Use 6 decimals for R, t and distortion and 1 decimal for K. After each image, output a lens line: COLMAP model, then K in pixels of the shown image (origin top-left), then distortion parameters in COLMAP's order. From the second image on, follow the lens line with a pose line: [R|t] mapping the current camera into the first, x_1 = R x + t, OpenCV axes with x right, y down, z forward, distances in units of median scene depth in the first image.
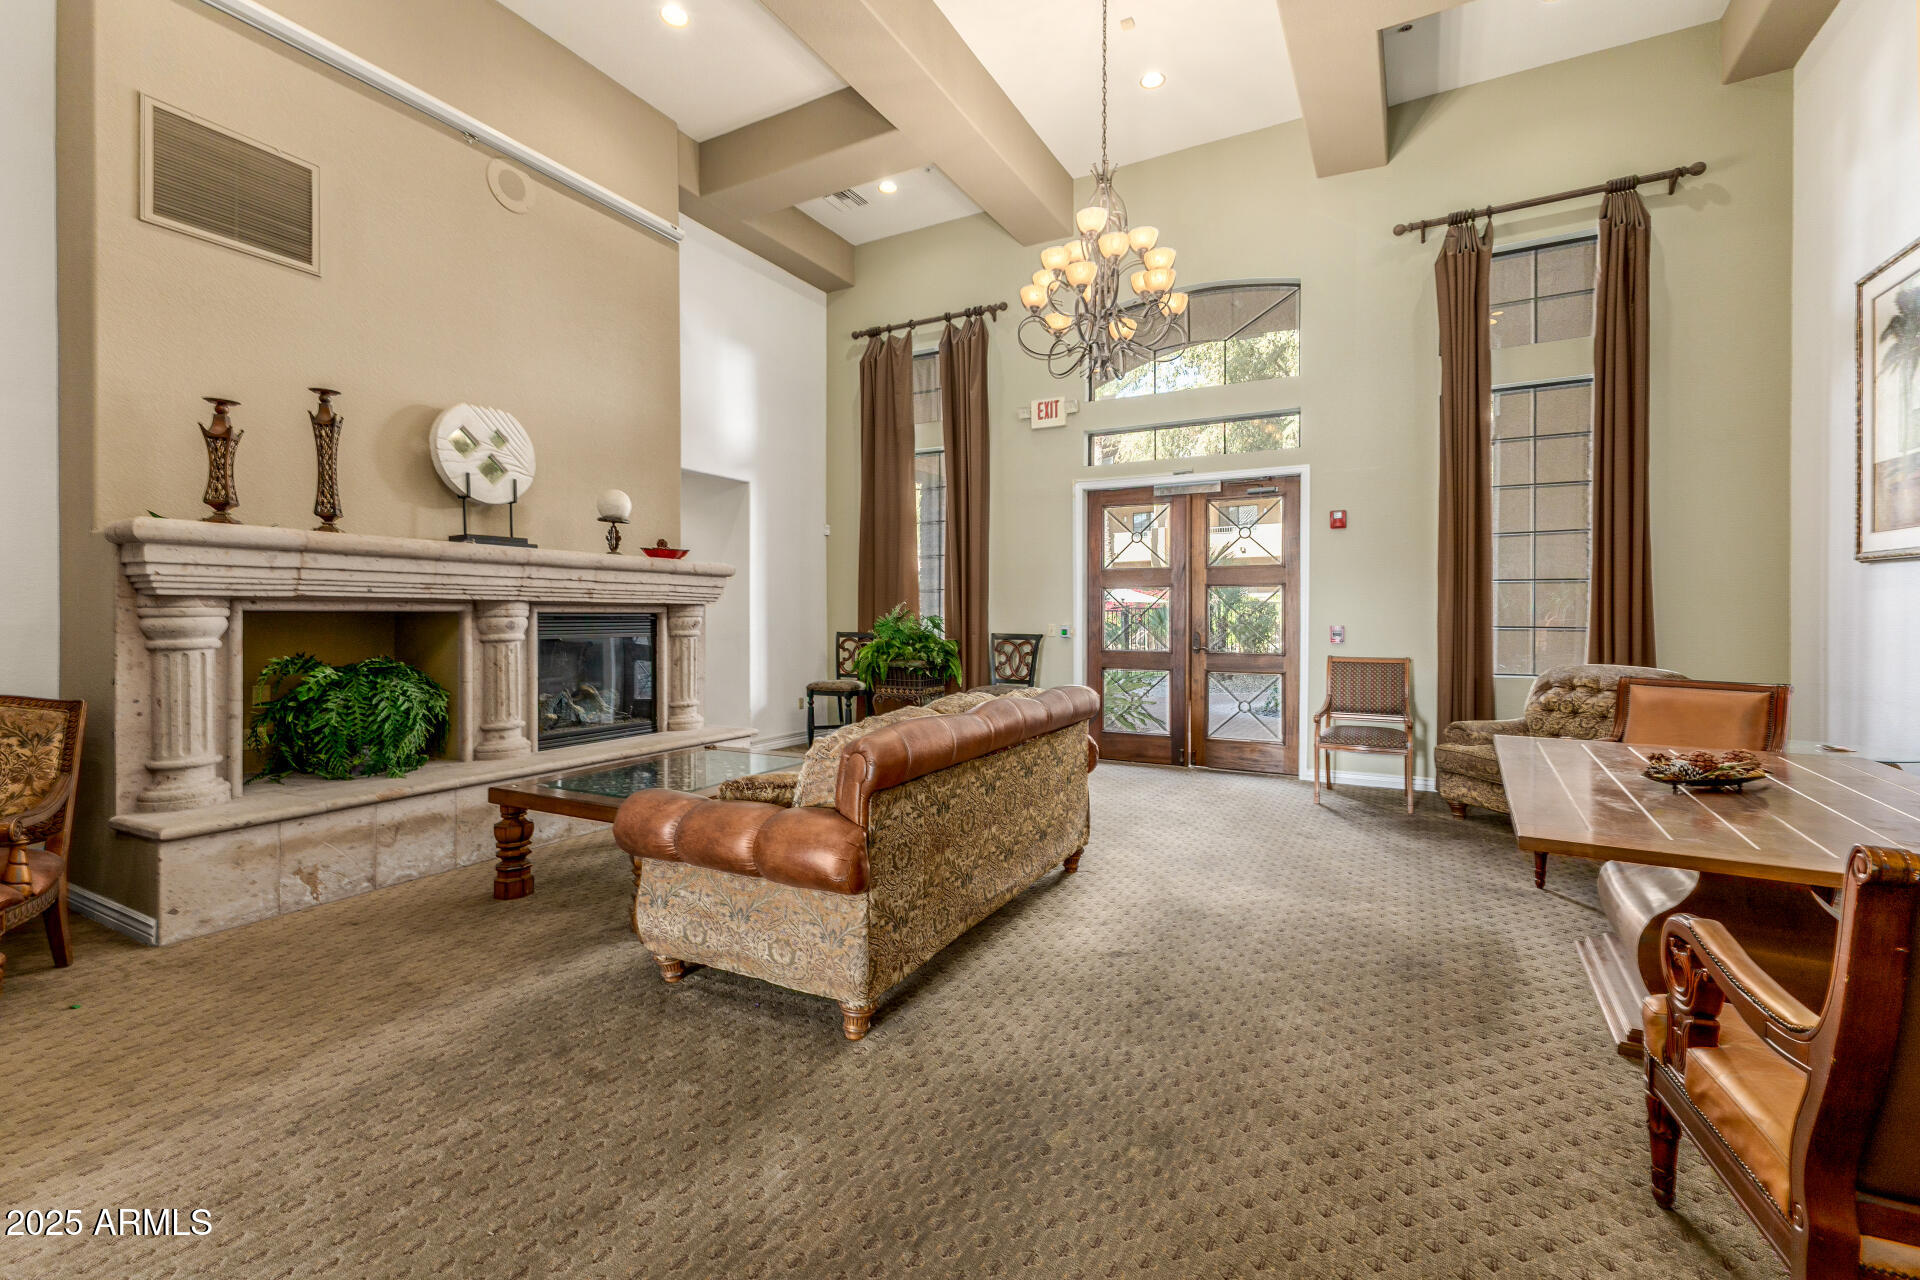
lens RADIAL K [[860.2, 0, 994.8], [0, 860.2, 615.0], [0, 0, 1]] dist [0.028439, -0.008443]
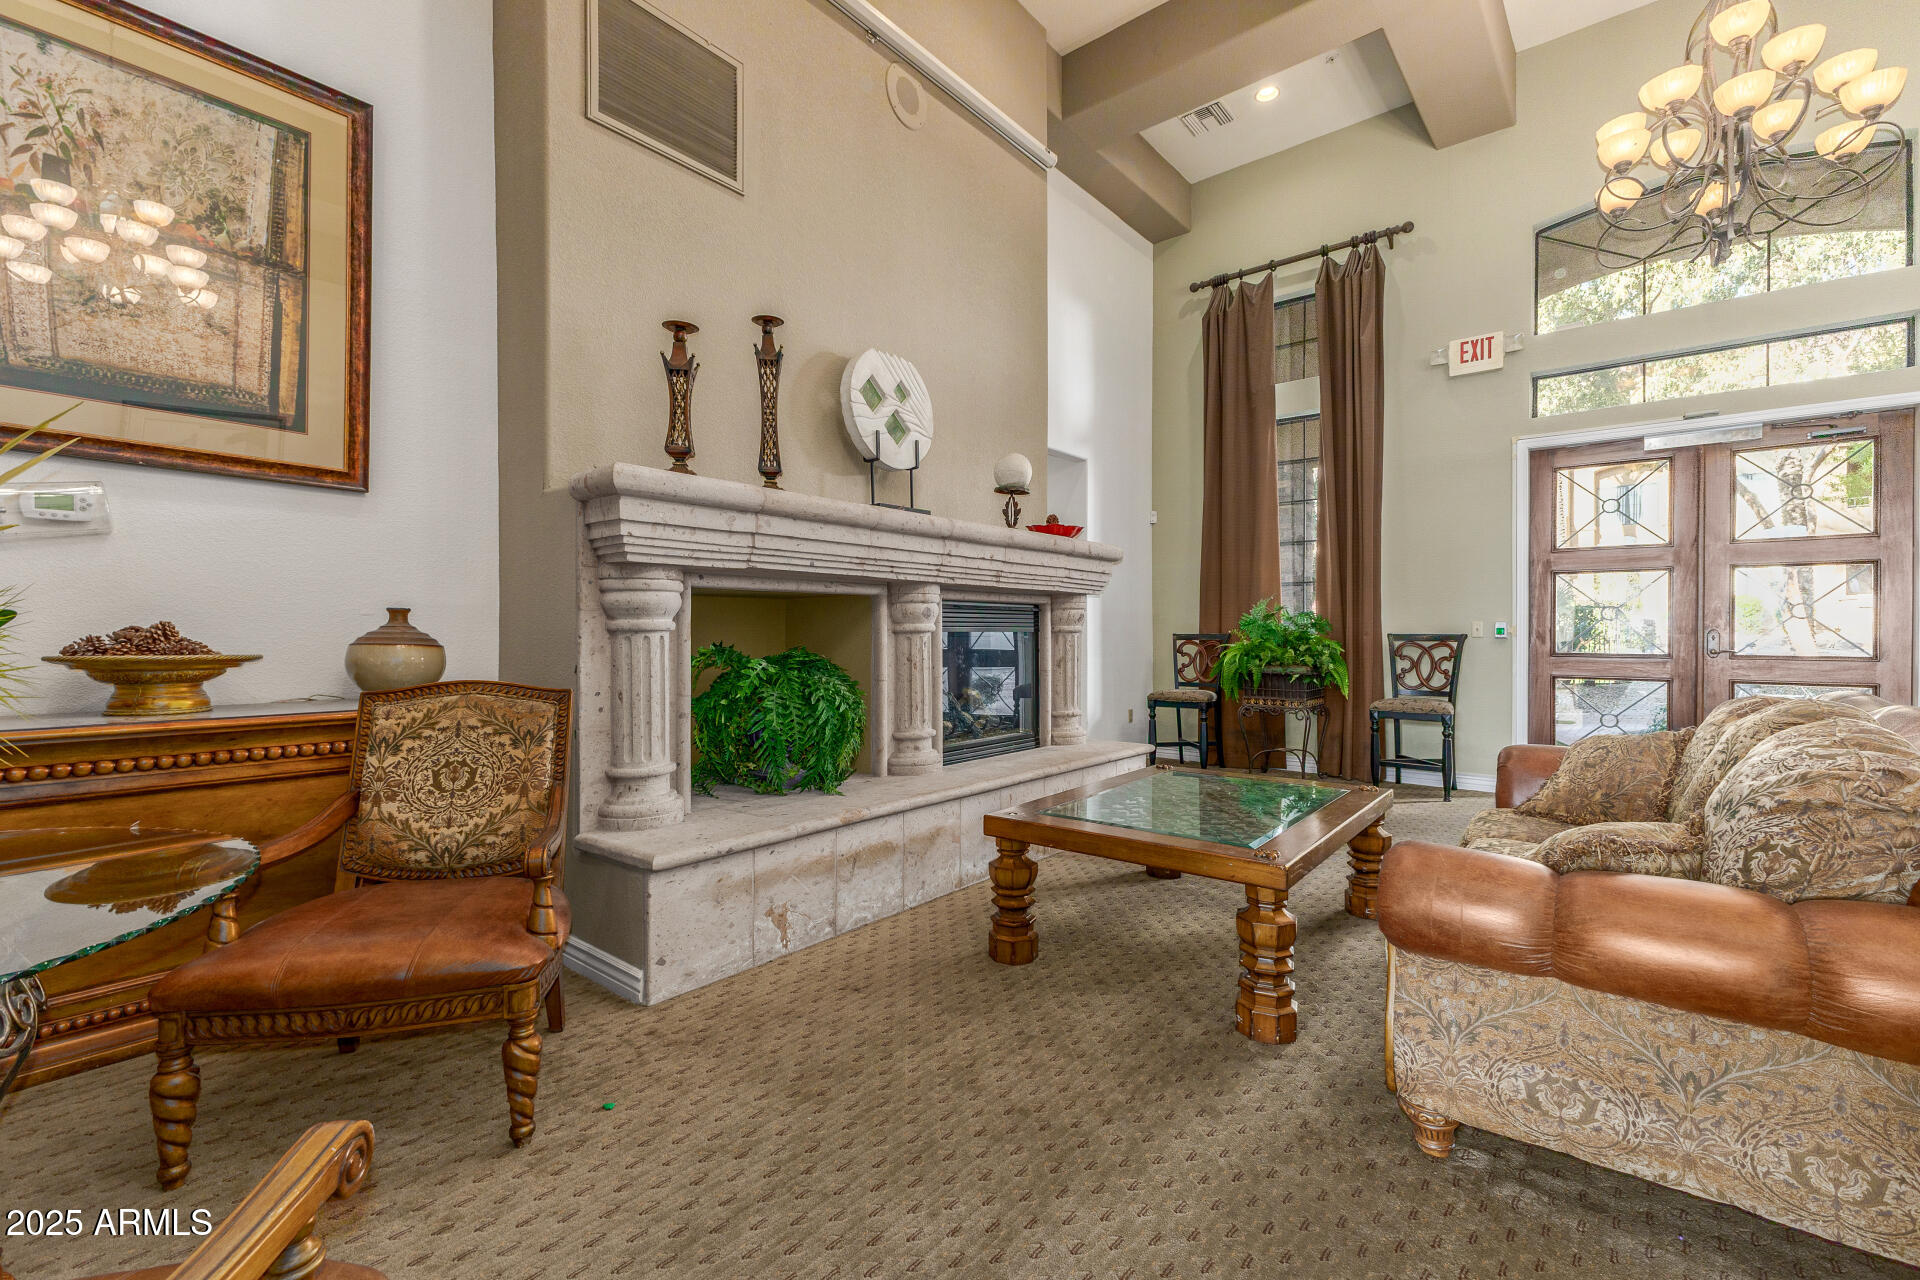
lens RADIAL K [[869.1, 0, 993.2], [0, 869.1, 630.0], [0, 0, 1]] dist [0.011389, -0.000589]
pose [[0.982737, -0.001710, -0.185003, -0.344714], [0.001377, 0.999997, -0.001928, 0.030159], [0.185005, 0.001640, 0.982736, 0.199361]]
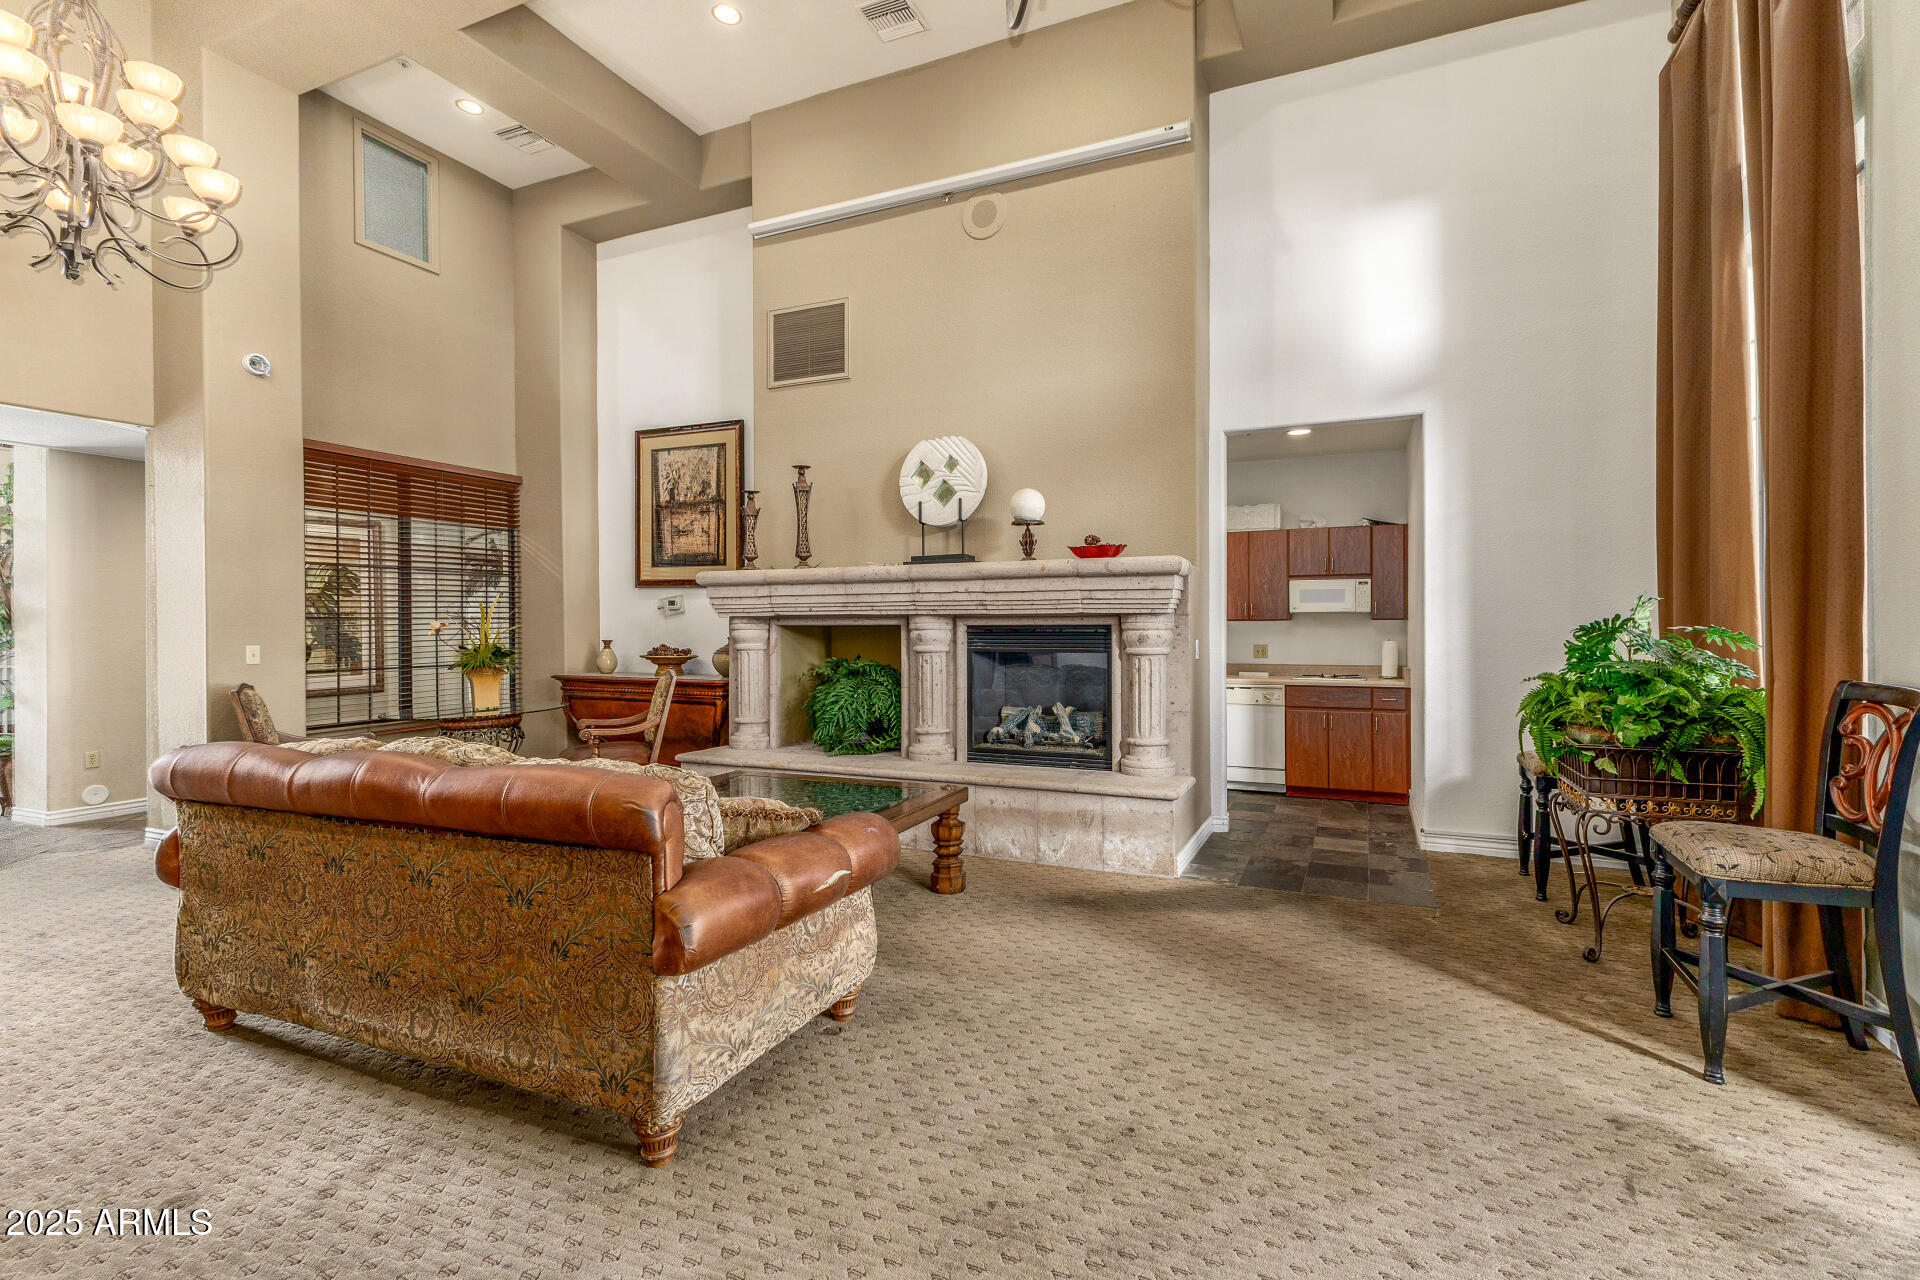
lens RADIAL K [[847.1, 0, 968.0], [0, 847.1, 635.7], [0, 0, 1]] dist [0.011299, -0.001183]
pose [[0.052955, 0.006408, -0.998576, 0.499930], [0.003157, 0.999973, 0.006585, 0.002992], [0.998592, -0.003502, 0.052933, 1.008700]]
